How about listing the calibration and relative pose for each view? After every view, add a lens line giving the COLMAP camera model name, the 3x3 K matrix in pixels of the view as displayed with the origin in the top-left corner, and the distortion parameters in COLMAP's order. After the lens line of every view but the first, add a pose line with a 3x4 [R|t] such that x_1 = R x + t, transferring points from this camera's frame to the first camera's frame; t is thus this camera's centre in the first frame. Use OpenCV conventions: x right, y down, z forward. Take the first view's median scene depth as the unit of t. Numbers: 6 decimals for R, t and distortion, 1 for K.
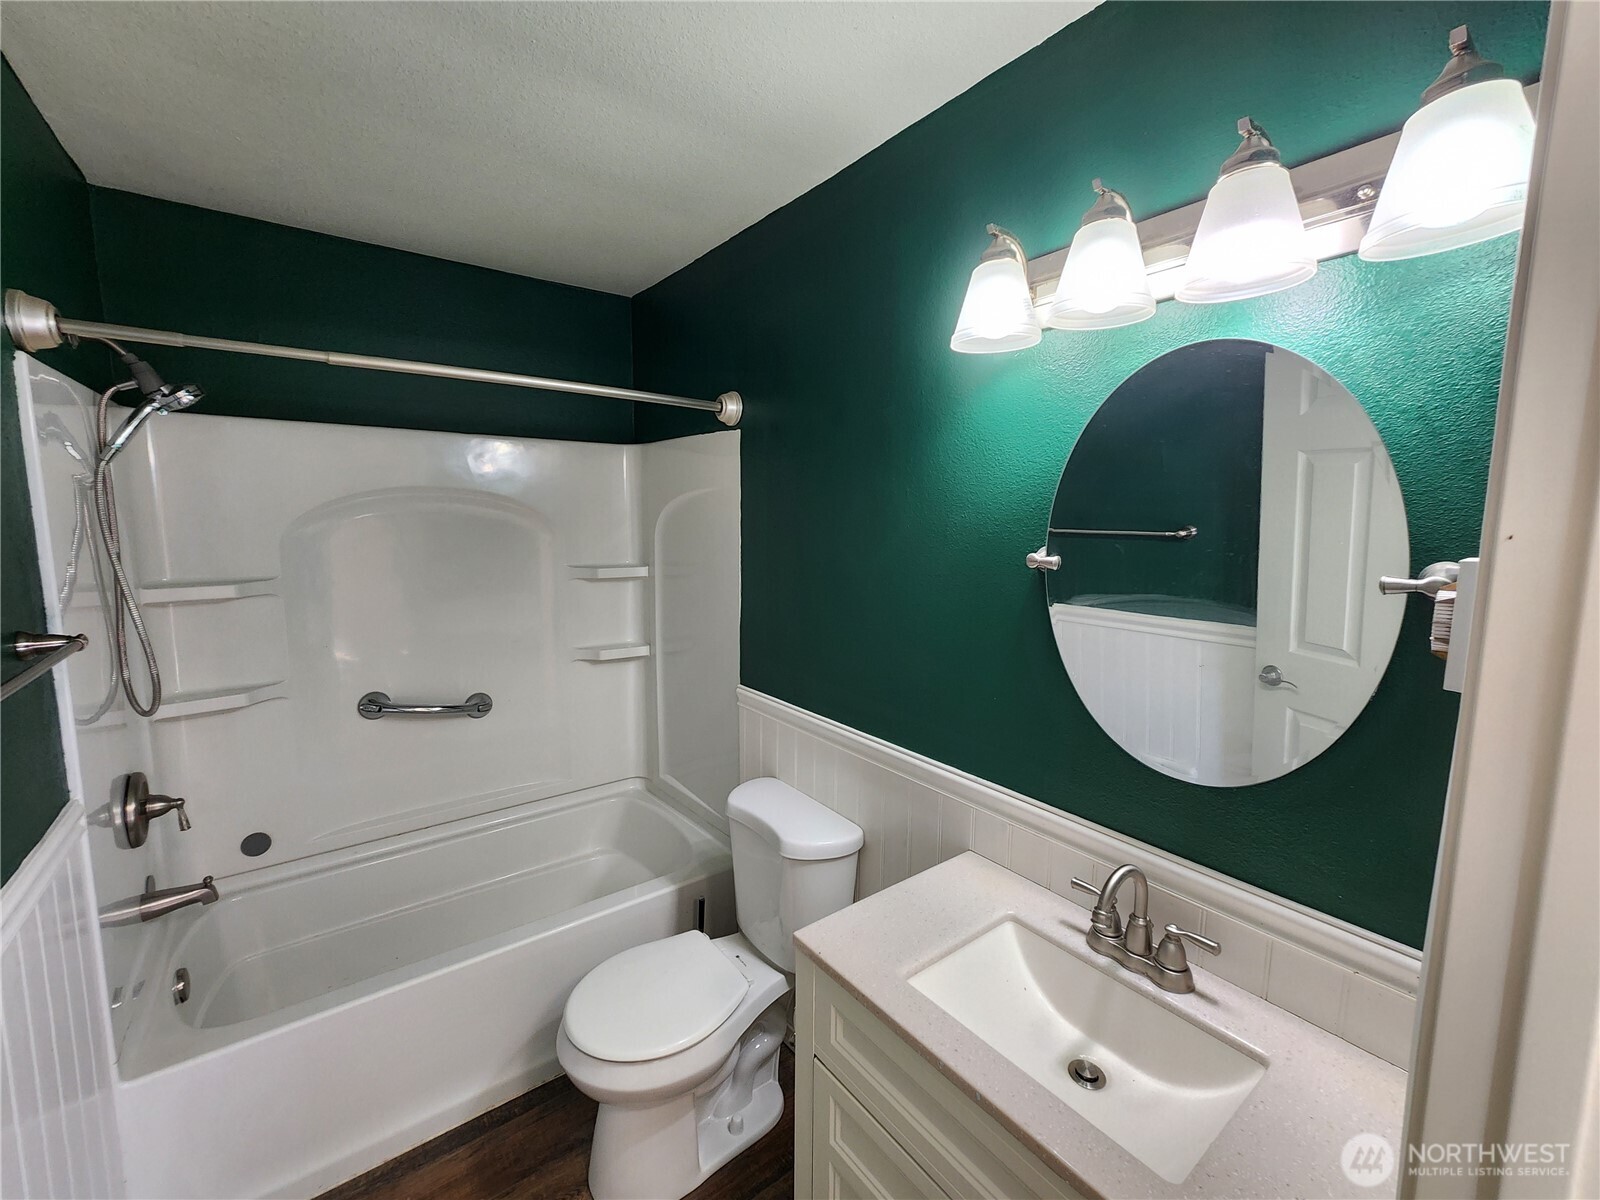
lens RADIAL K [[656.0, 0, 791.1], [0, 656.0, 590.0], [0, 0, 1]] dist [0.003772, -0.001055]
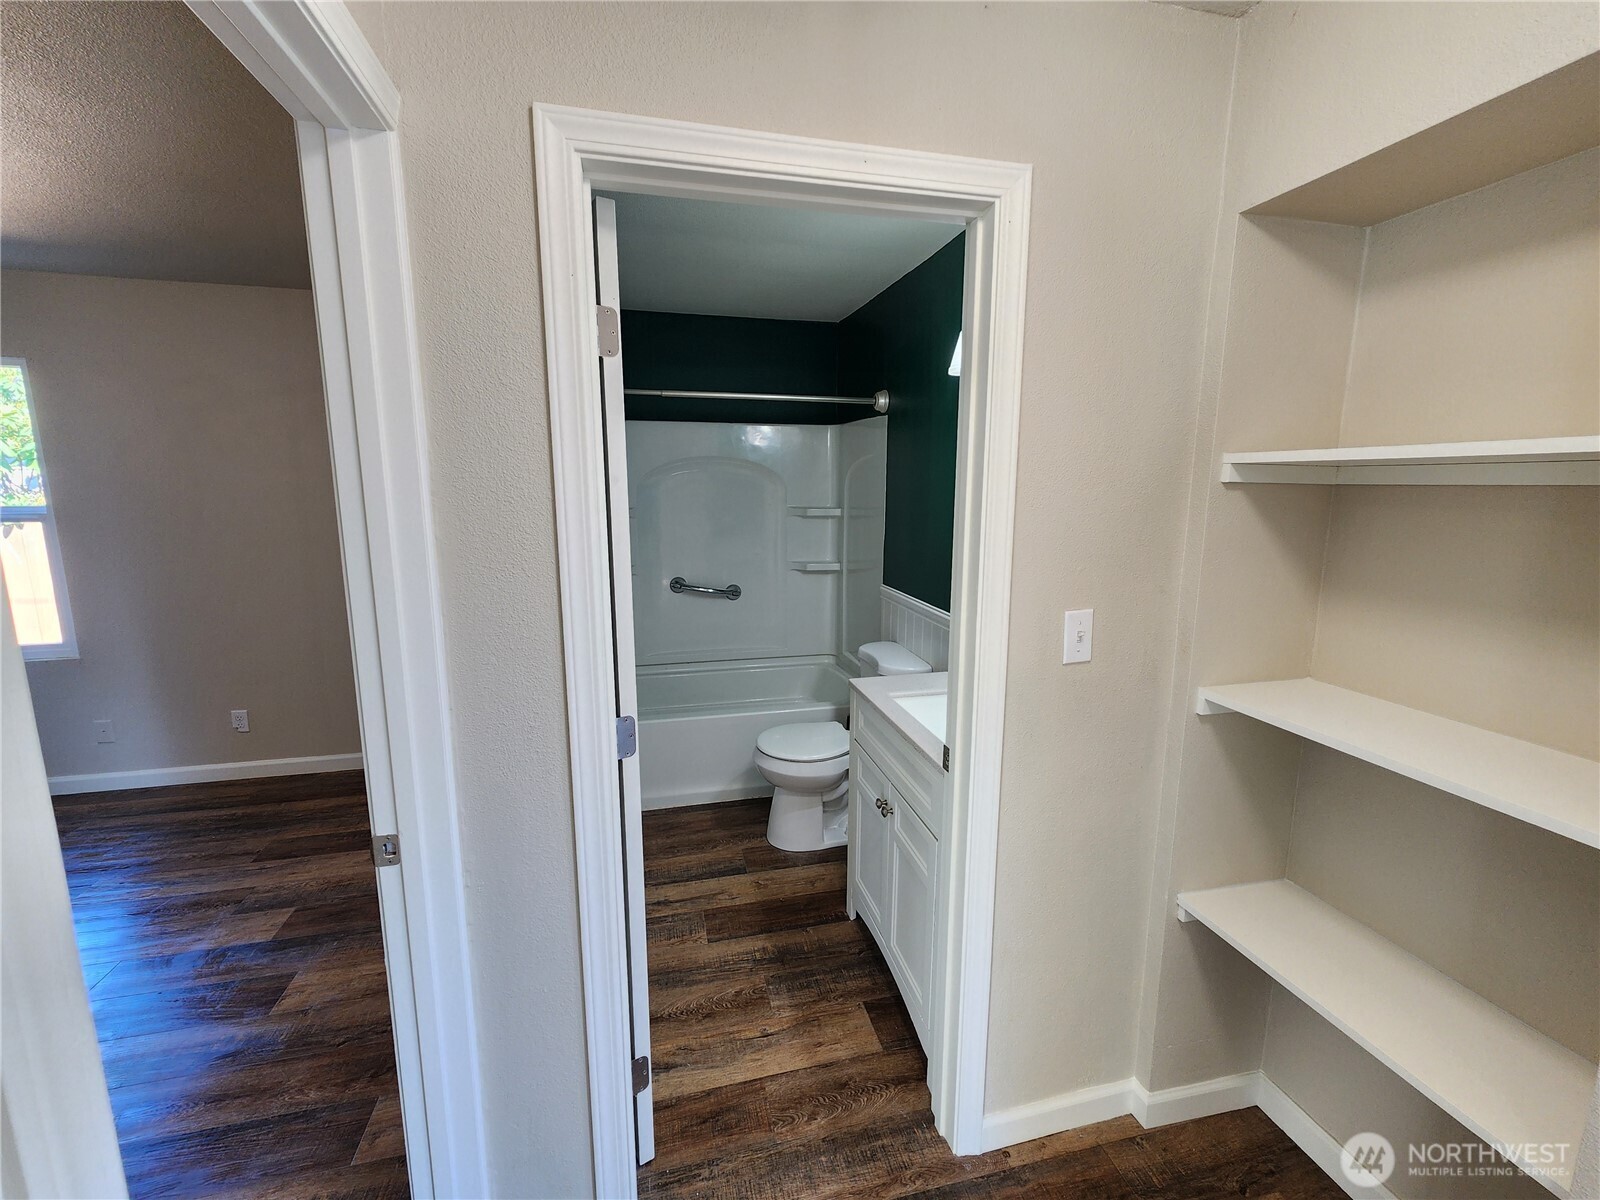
lens RADIAL K [[656.0, 0, 808.1], [0, 656.0, 585.0], [0, 0, 1]] dist [0.003772, -0.001055]
pose [[0.925403, 0.058228, -0.374484, 0.300168], [-0.043028, 0.997880, 0.048830, 0.071551], [0.376534, -0.029074, 0.925947, -0.428640]]
